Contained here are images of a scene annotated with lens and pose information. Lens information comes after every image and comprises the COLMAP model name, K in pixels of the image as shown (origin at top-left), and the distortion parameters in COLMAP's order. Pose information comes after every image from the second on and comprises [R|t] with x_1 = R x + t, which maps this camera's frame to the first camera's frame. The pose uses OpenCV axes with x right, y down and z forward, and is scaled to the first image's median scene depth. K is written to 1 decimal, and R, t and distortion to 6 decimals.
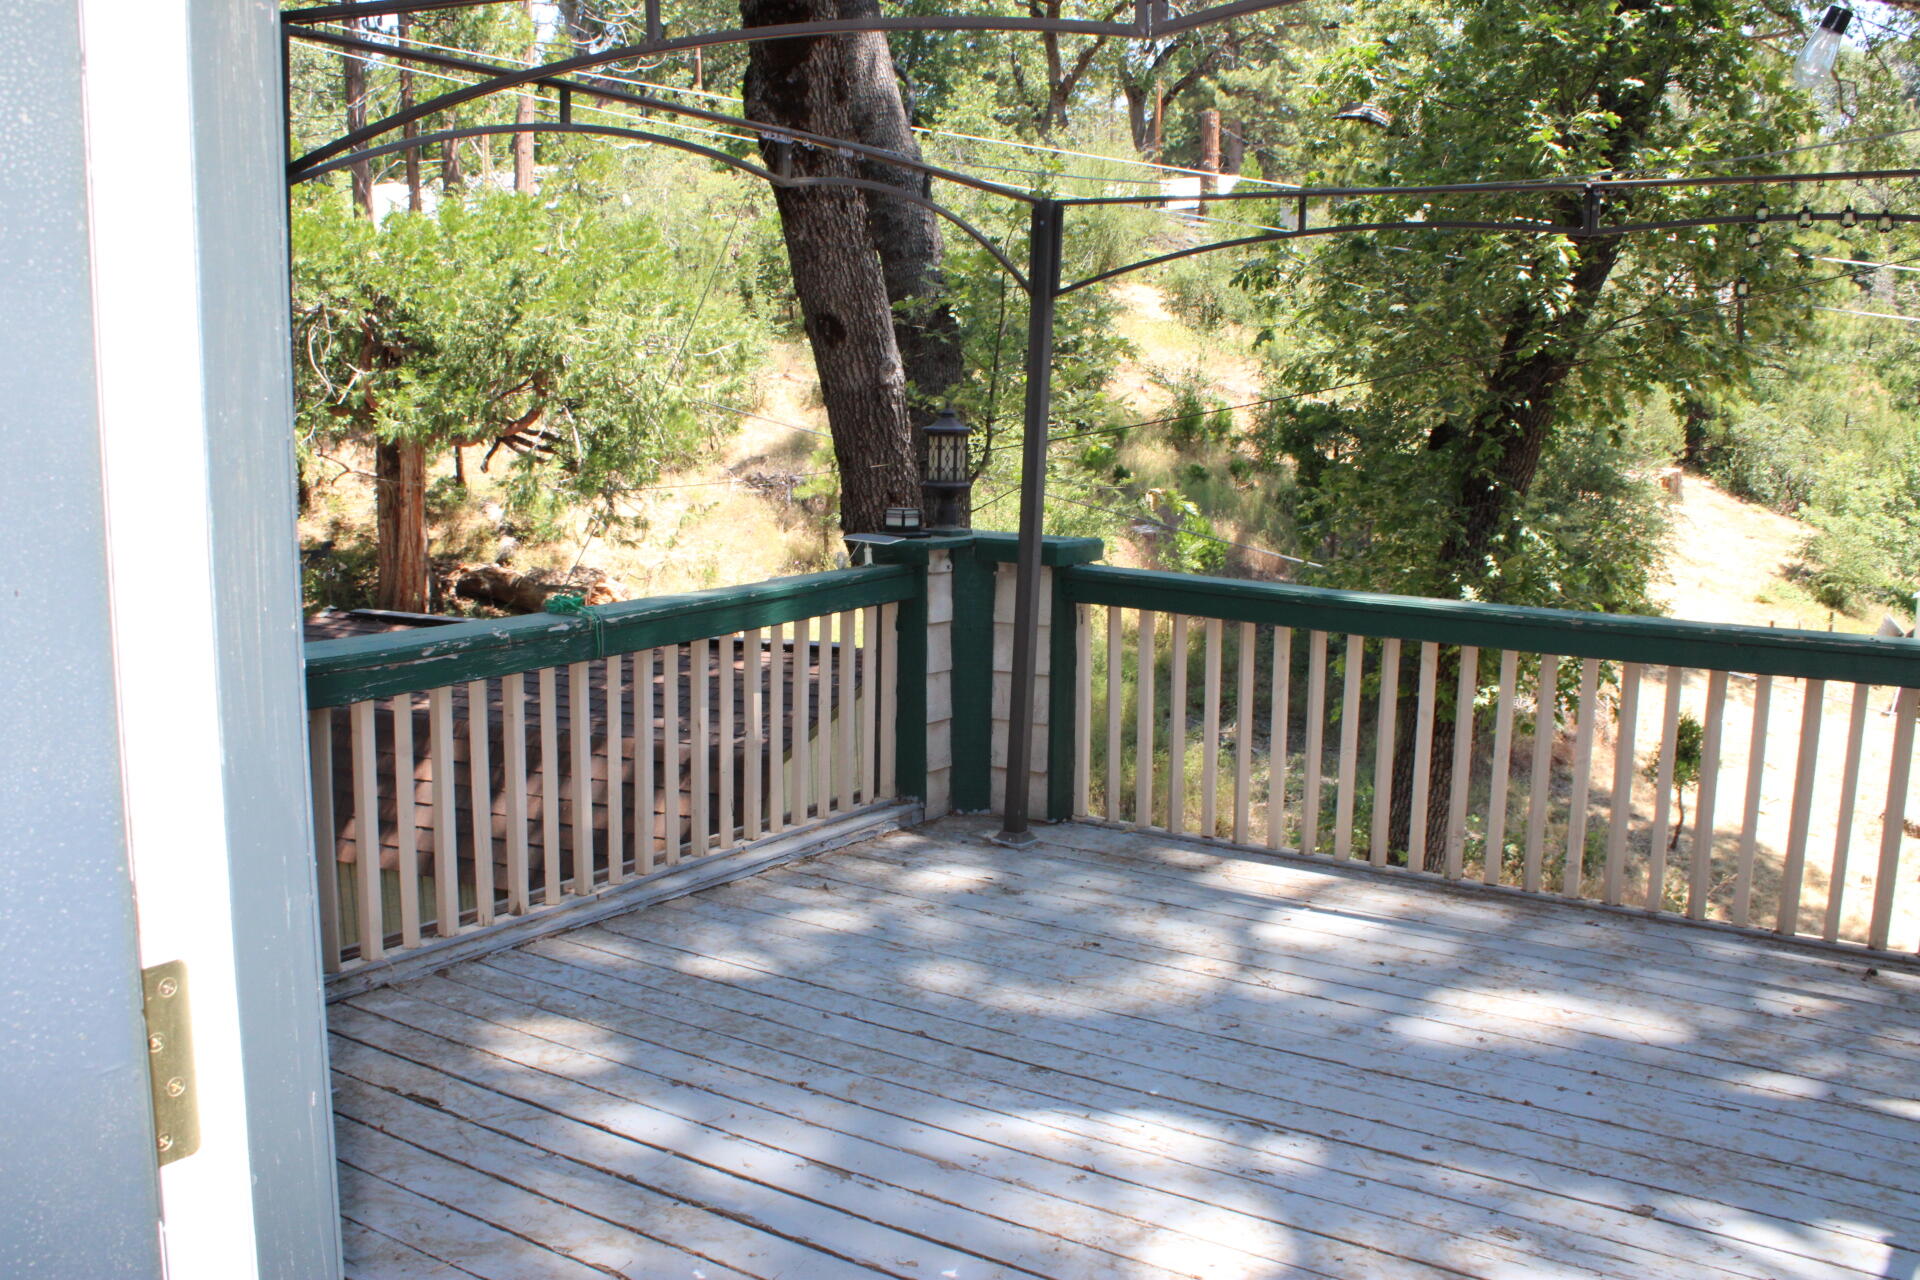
lens RADIAL K [[1711.3, 0, 959.9], [0, 1711.3, 644.1], [0, 0, 1]] dist [-0.032263, -0.009052]
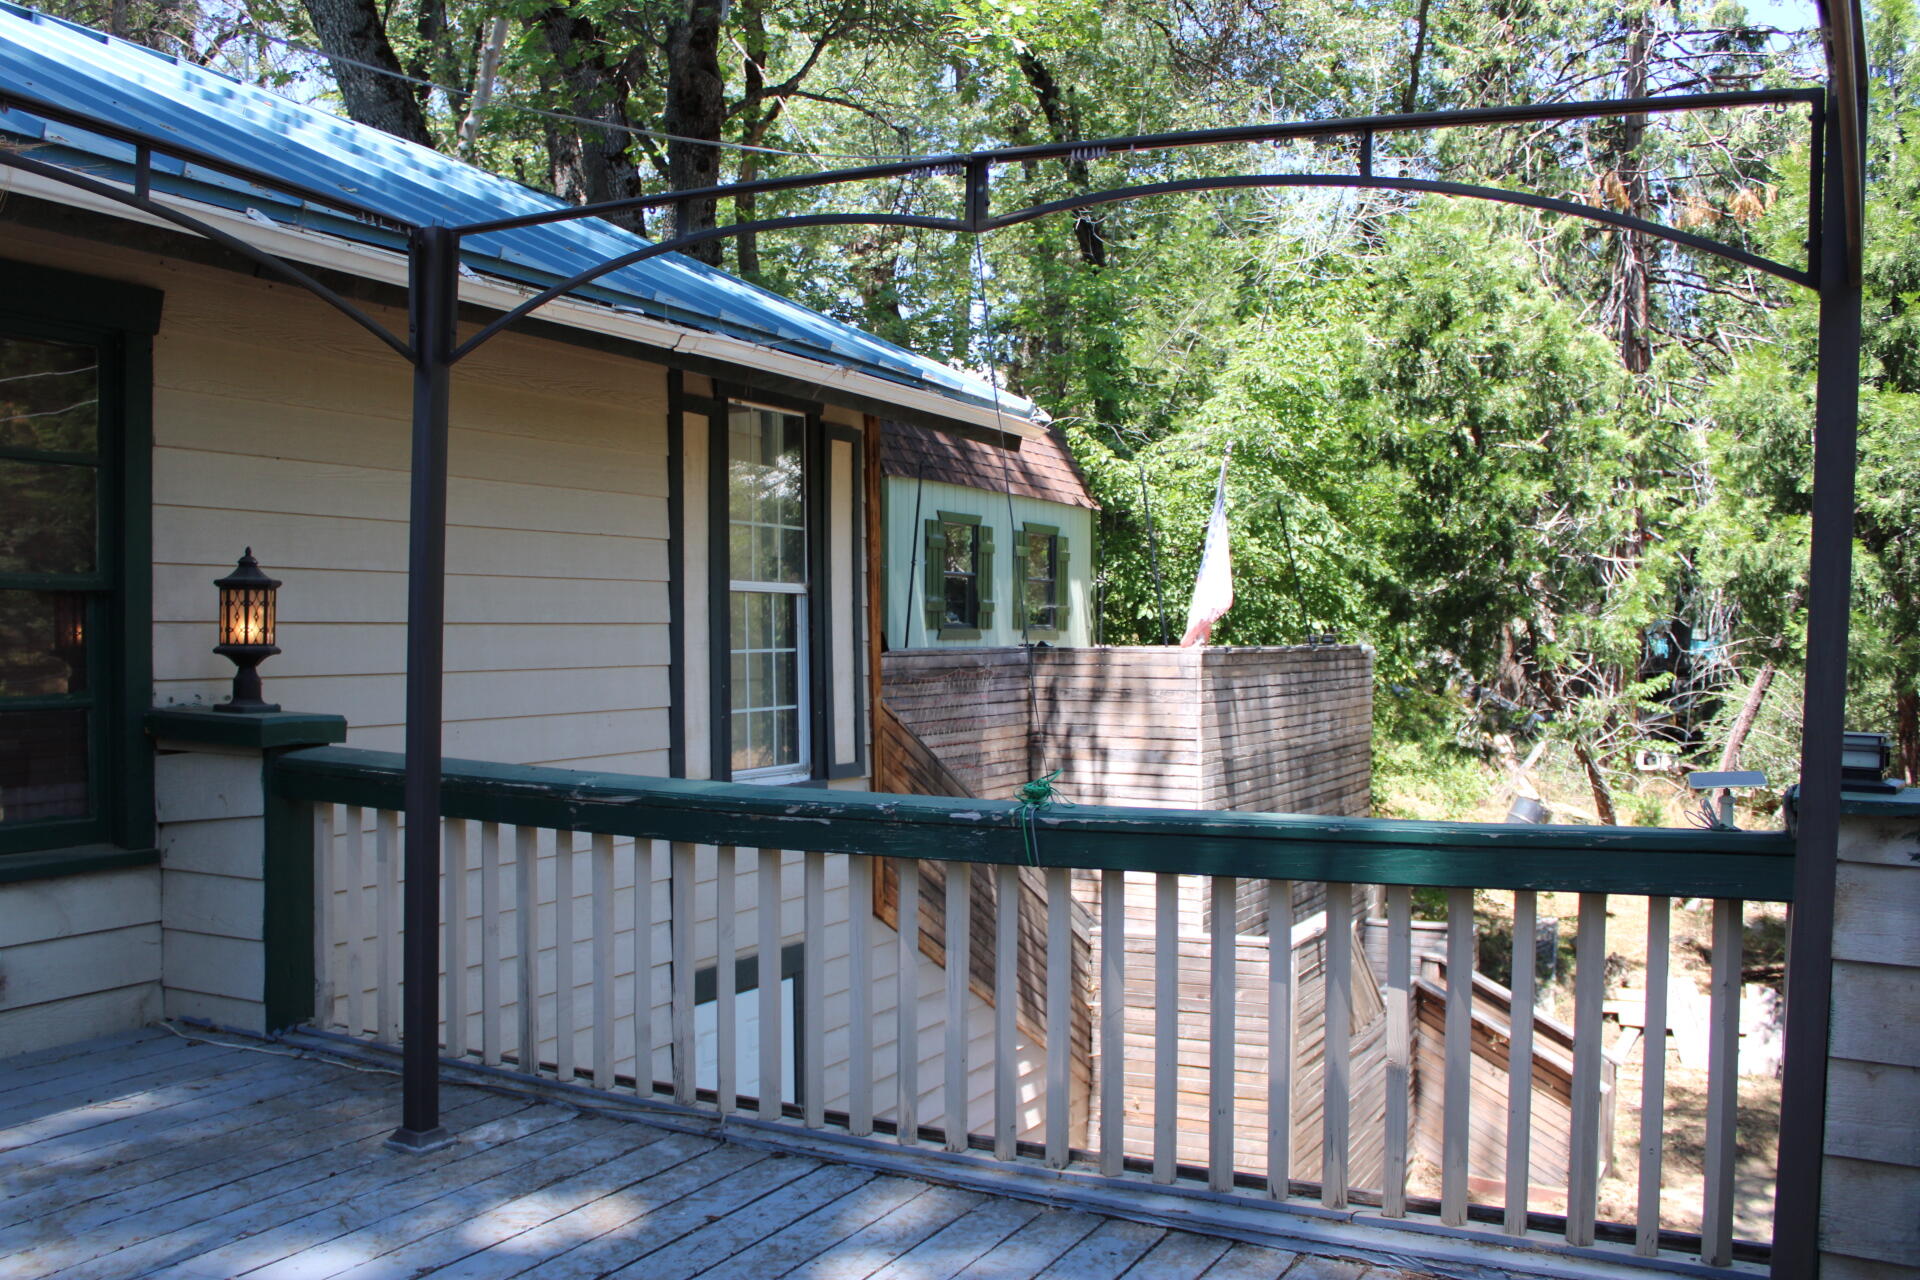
lens RADIAL K [[1711.3, 0, 960.9], [0, 1711.3, 642.1], [0, 0, 1]] dist [-0.032263, -0.009052]
pose [[0.097234, -0.011149, -0.995199, 0.637482], [-0.147125, 0.988790, -0.025452, -0.076194], [0.984327, 0.148894, 0.094504, 0.964861]]
